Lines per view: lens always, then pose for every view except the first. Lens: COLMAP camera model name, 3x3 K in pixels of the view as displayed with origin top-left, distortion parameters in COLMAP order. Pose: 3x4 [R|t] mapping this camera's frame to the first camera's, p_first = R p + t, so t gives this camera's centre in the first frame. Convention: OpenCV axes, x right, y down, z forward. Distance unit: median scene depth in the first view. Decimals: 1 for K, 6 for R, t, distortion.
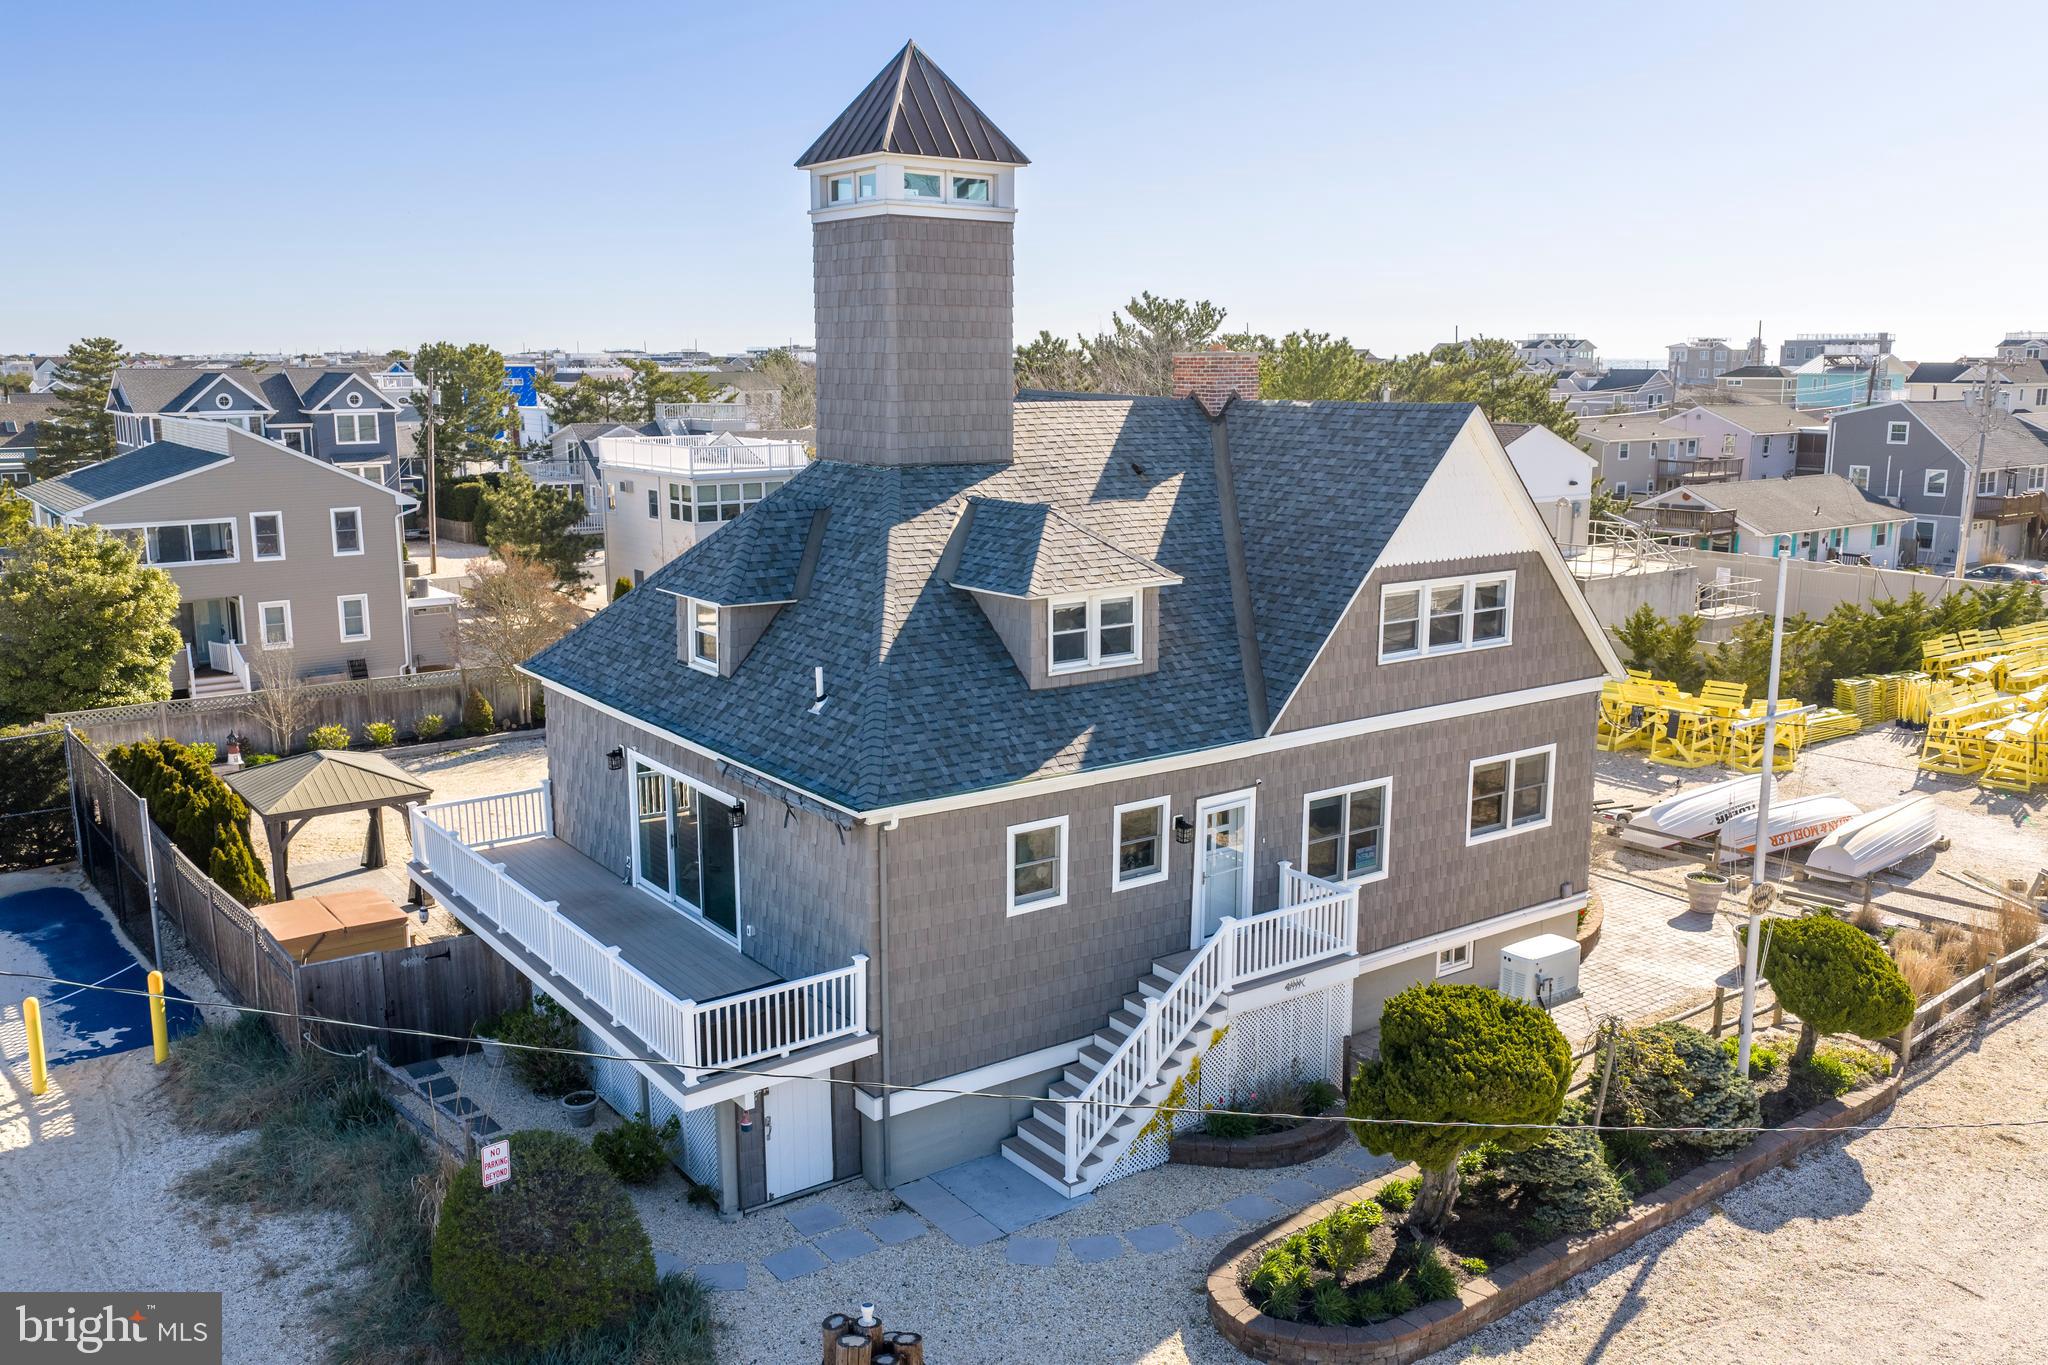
lens RADIAL K [[1681.5, 0, 1028.7], [0, 1681.5, 681.0], [0, 0, 1]] dist [0.017924, -0.028843]
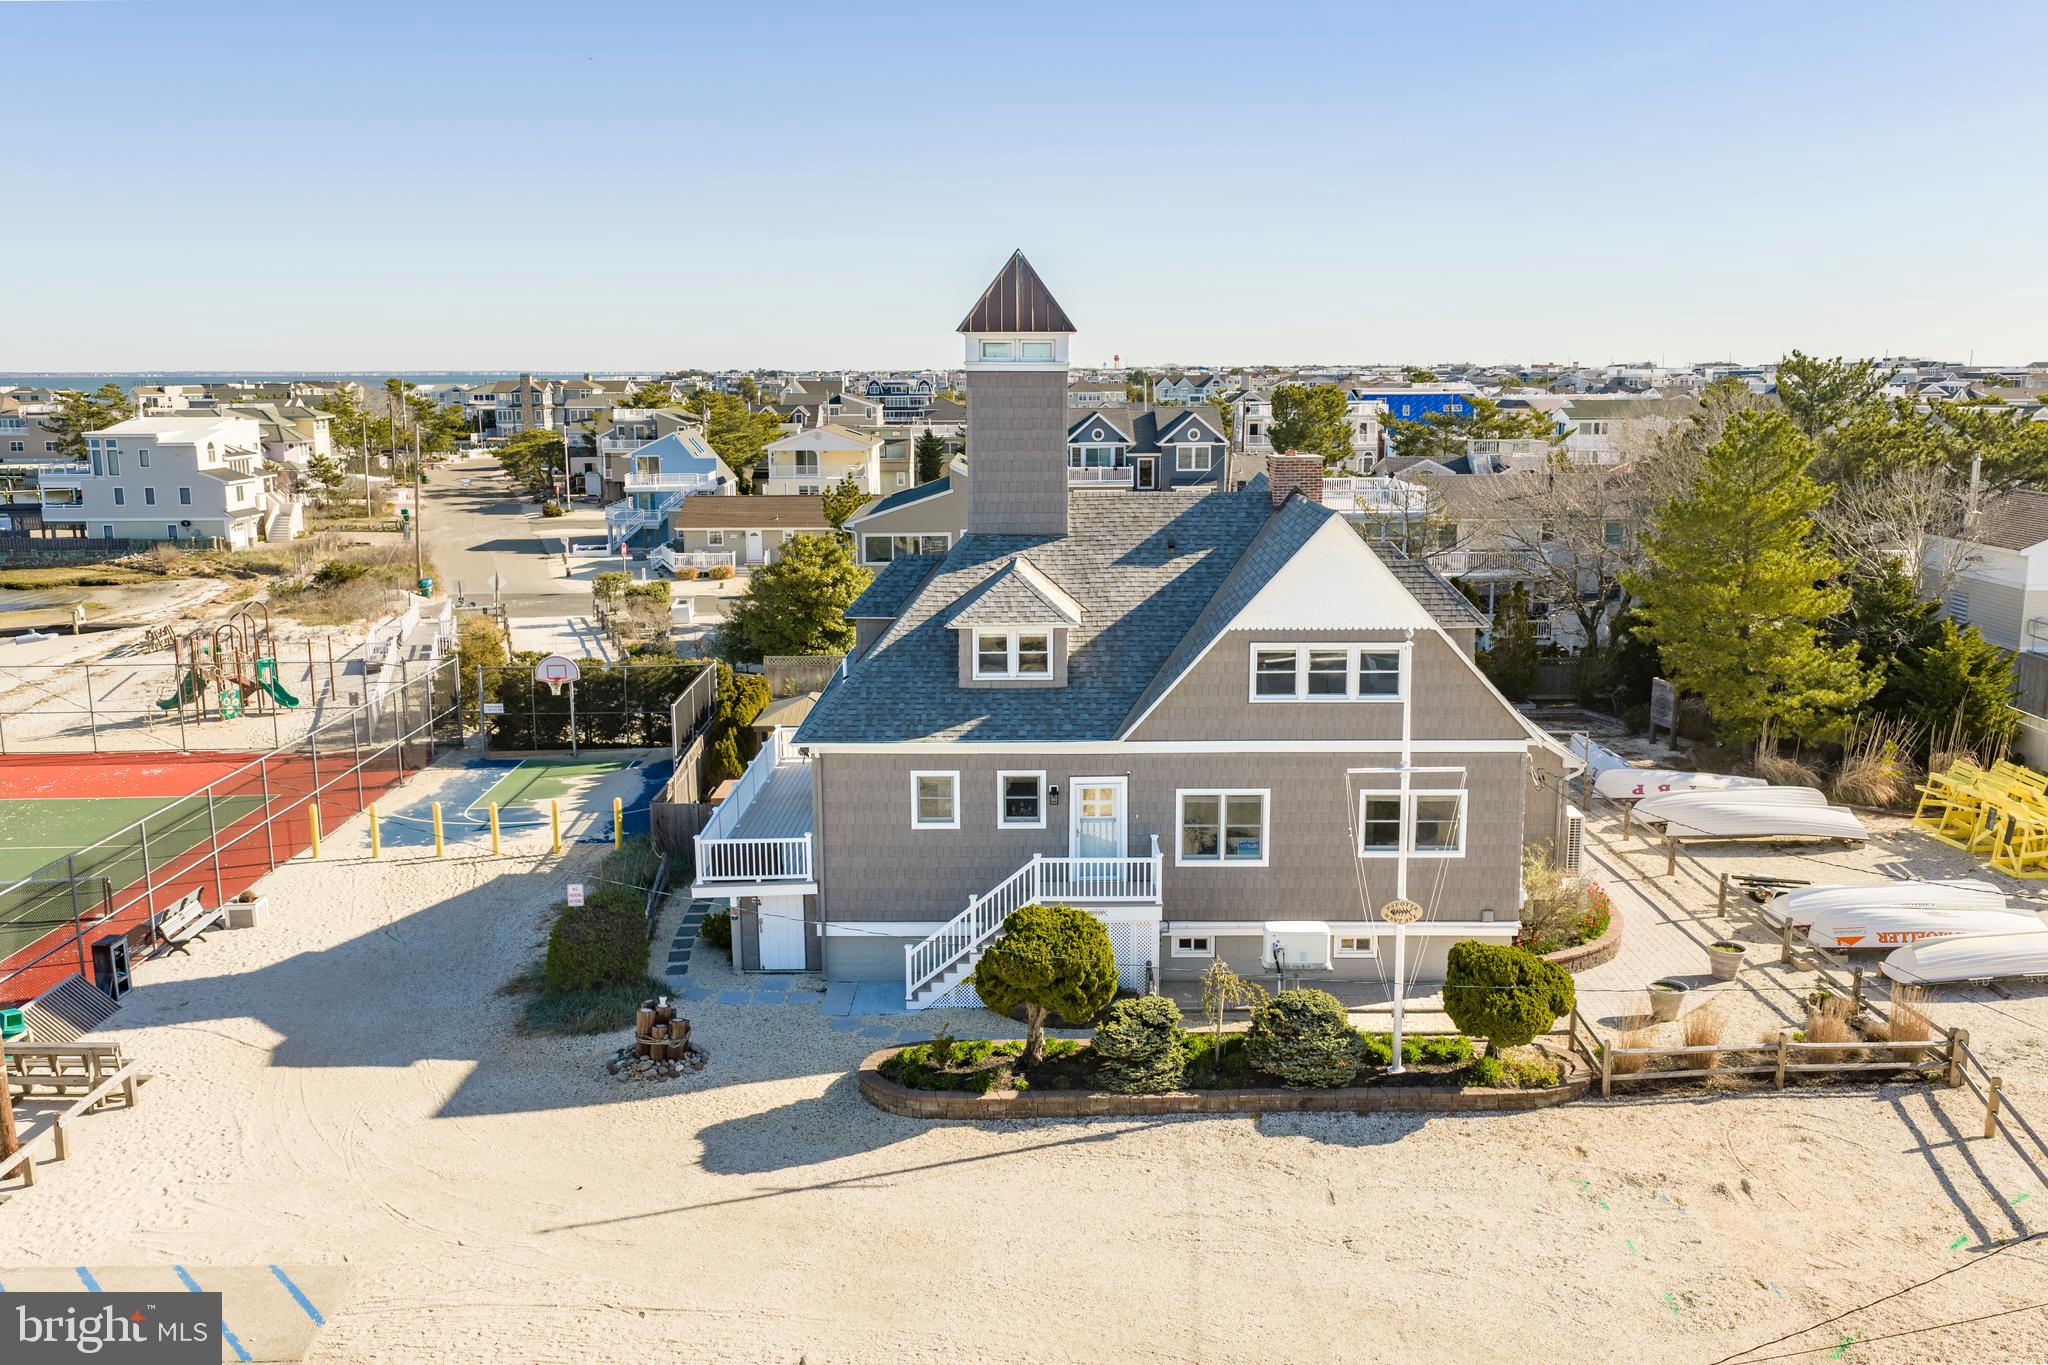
lens RADIAL K [[1681.5, 0, 1016.3], [0, 1681.5, 682.4], [0, 0, 1]] dist [0.017924, -0.028843]
pose [[0.803962, 0.104231, -0.585474, 0.904817], [-0.106828, 0.993818, 0.030233, -0.049474], [0.585006, 0.038239, 0.810127, -0.203604]]
